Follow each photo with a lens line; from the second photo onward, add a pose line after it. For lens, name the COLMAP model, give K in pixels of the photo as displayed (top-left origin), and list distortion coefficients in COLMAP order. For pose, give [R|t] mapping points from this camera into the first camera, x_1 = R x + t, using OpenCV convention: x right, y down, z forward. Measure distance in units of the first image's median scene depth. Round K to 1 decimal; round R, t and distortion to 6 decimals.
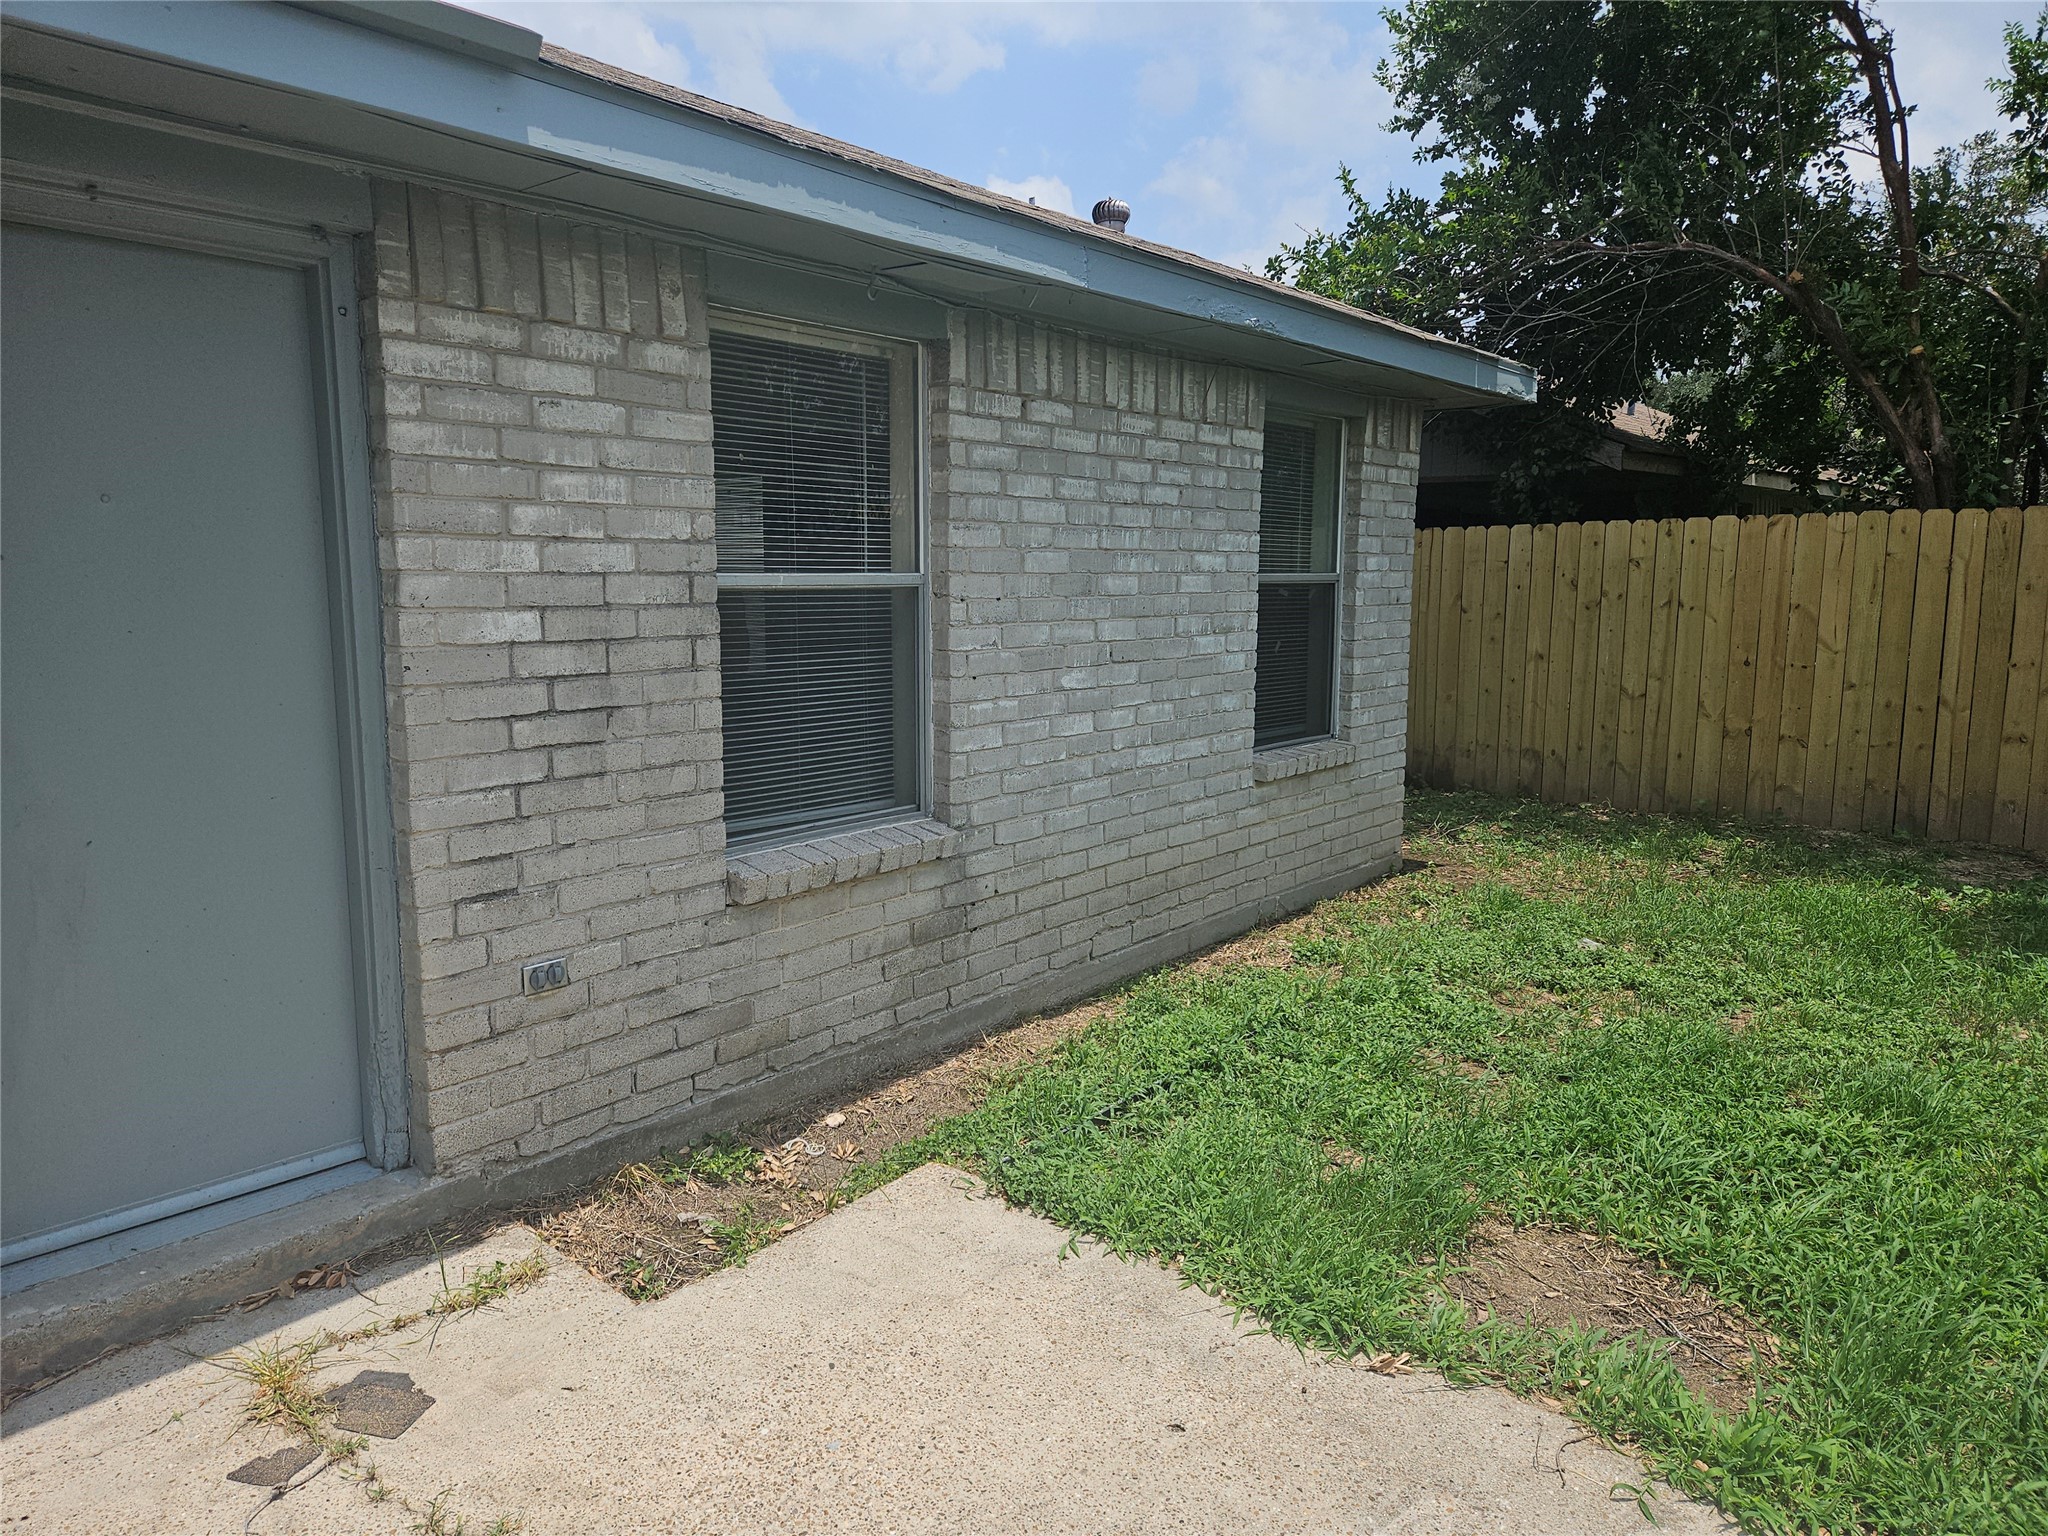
lens RADIAL K [[1389.6, 0, 1006.4], [0, 1389.6, 762.0], [0, 0, 1]] dist [0.042469, -0.024451]
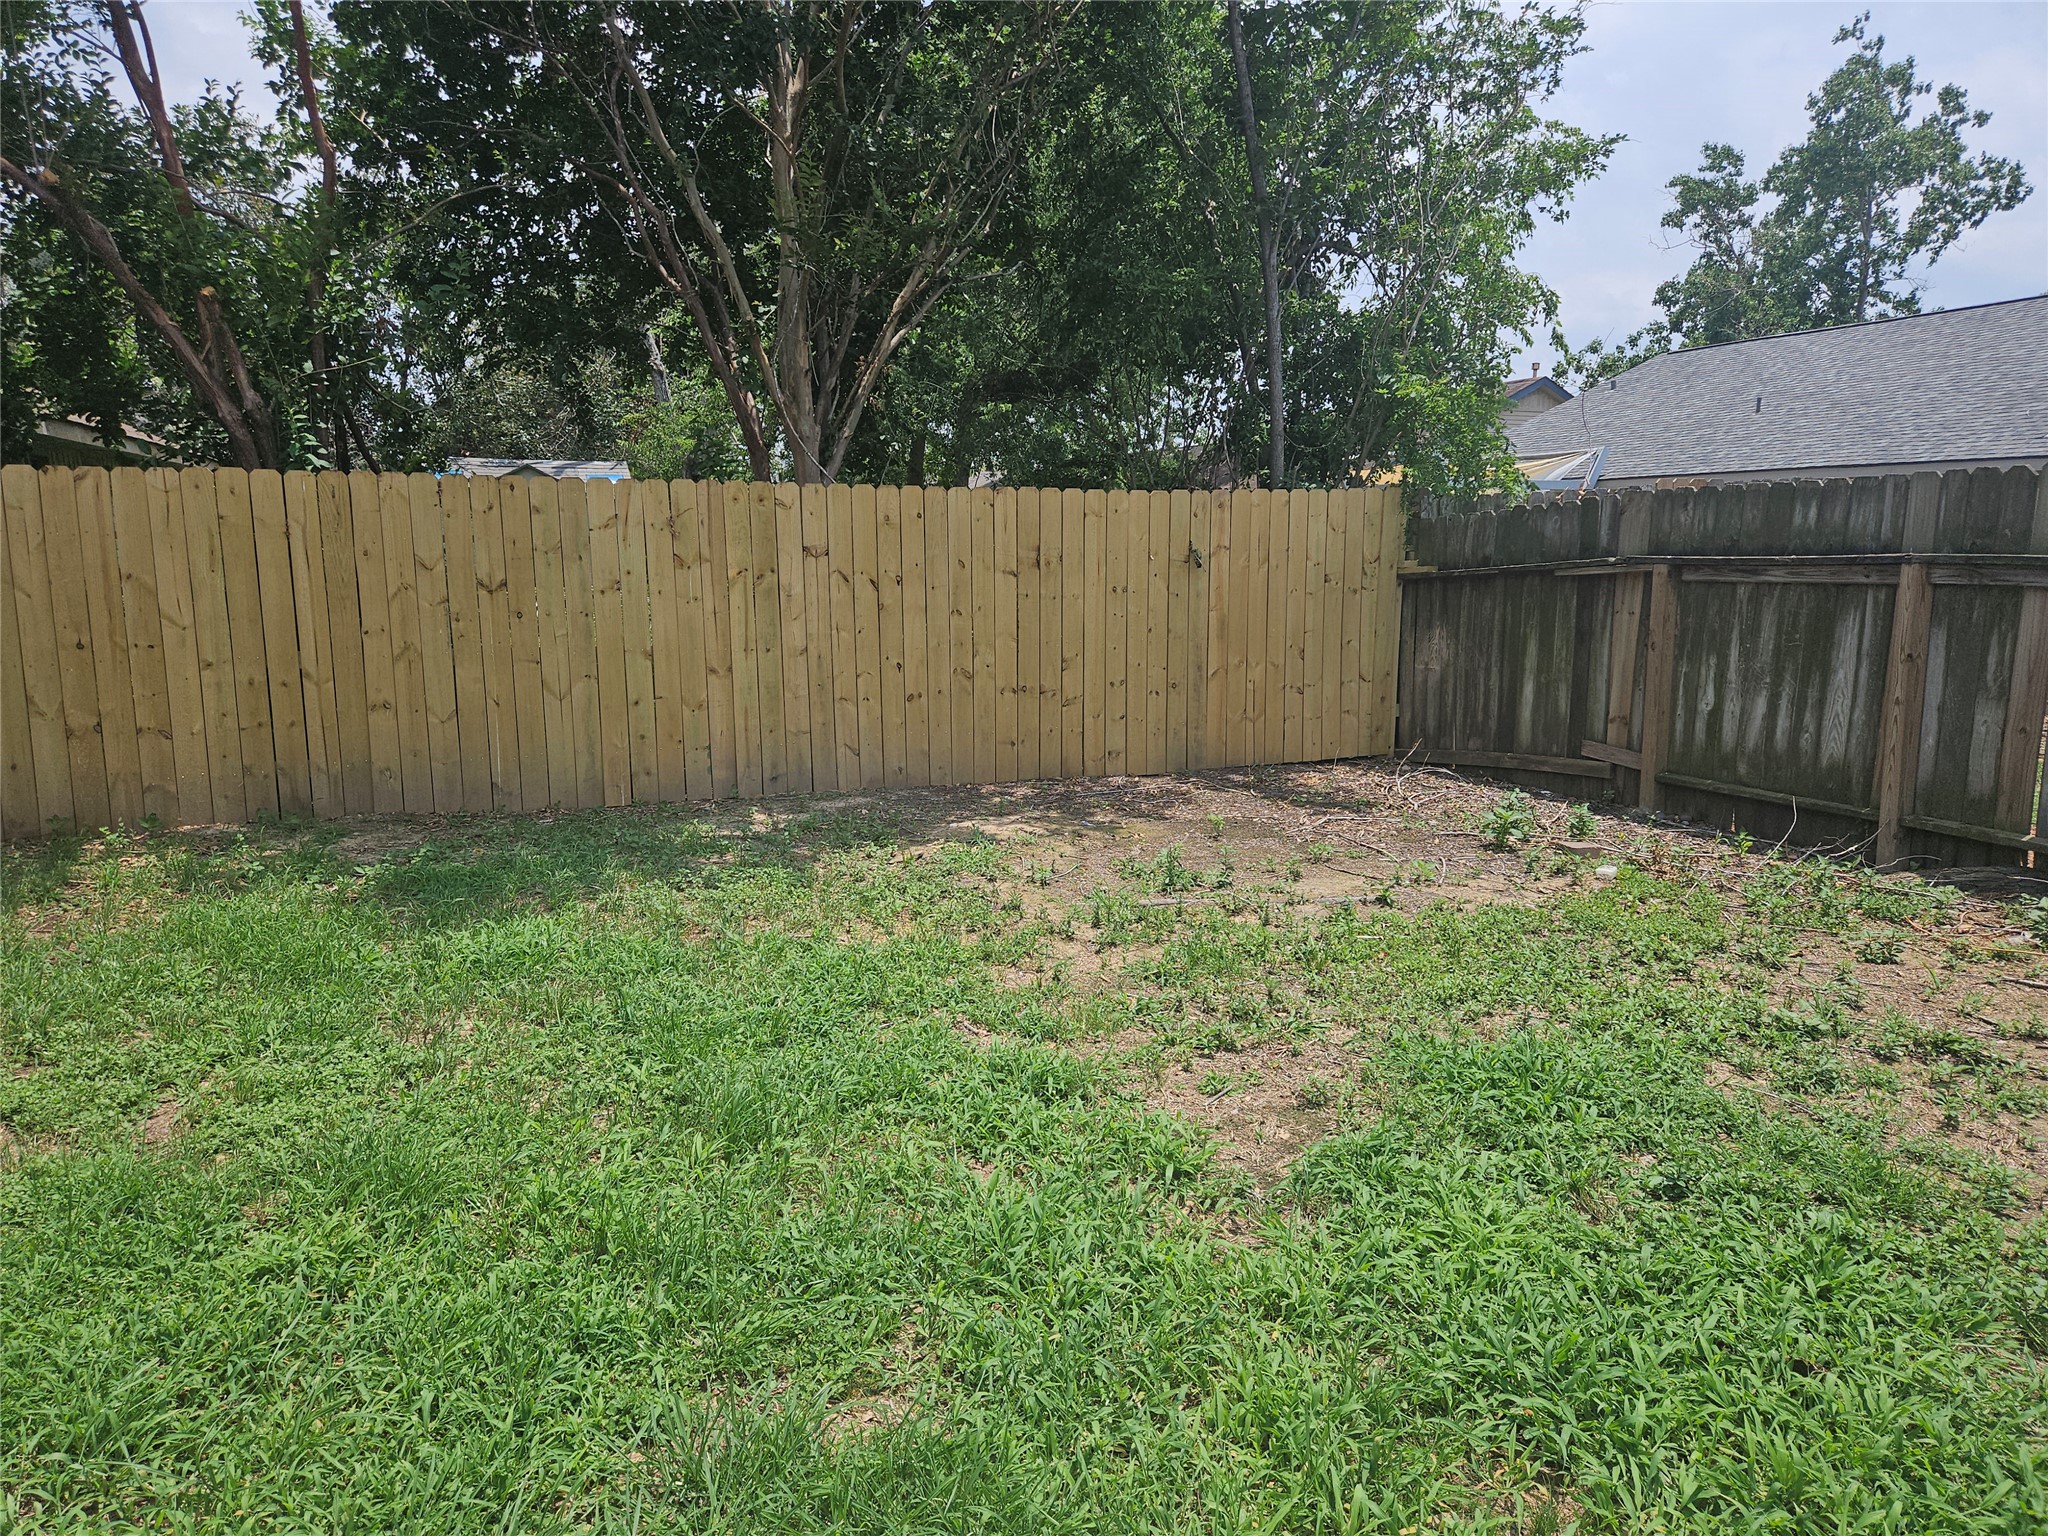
lens RADIAL K [[1389.6, 0, 1006.6], [0, 1389.6, 772.3], [0, 0, 1]] dist [0.042469, -0.024451]
pose [[0.481662, -0.147013, 0.863938, 0.063827], [0.120801, 0.987556, 0.100700, -0.015374], [-0.867991, 0.055861, 0.493427, 0.123852]]
